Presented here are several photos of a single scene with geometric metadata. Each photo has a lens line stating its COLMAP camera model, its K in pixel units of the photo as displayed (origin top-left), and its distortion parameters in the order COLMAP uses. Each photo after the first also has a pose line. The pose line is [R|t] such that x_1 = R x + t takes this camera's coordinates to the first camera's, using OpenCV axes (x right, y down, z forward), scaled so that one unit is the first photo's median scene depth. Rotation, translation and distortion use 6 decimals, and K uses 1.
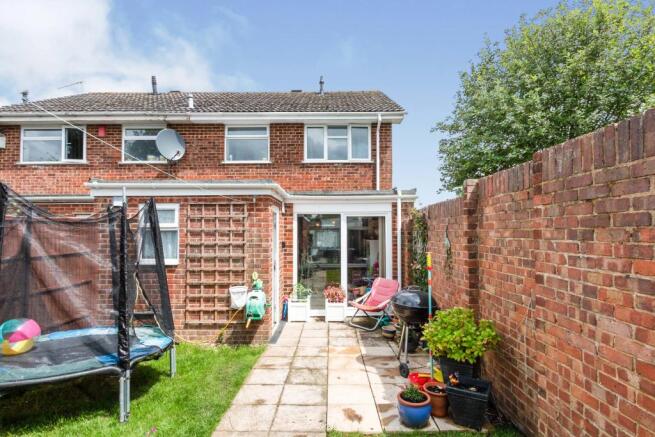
lens RADIAL K [[362.4, 0, 327.3], [0, 362.4, 220.5], [0, 0, 1]] dist [0.000101, 0.000007]
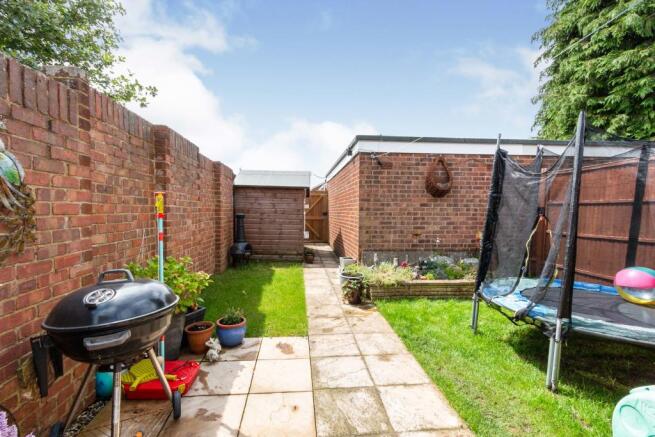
lens RADIAL K [[296.8, 0, 326.4], [0, 296.8, 216.3], [0, 0, 1]] dist [0.003209, 0.000233]
pose [[-0.994369, 0.000300, -0.105970, 0.039405], [0.000893, 0.999984, -0.005546, 0.153955], [0.105967, -0.005609, -0.994354, 1.799679]]
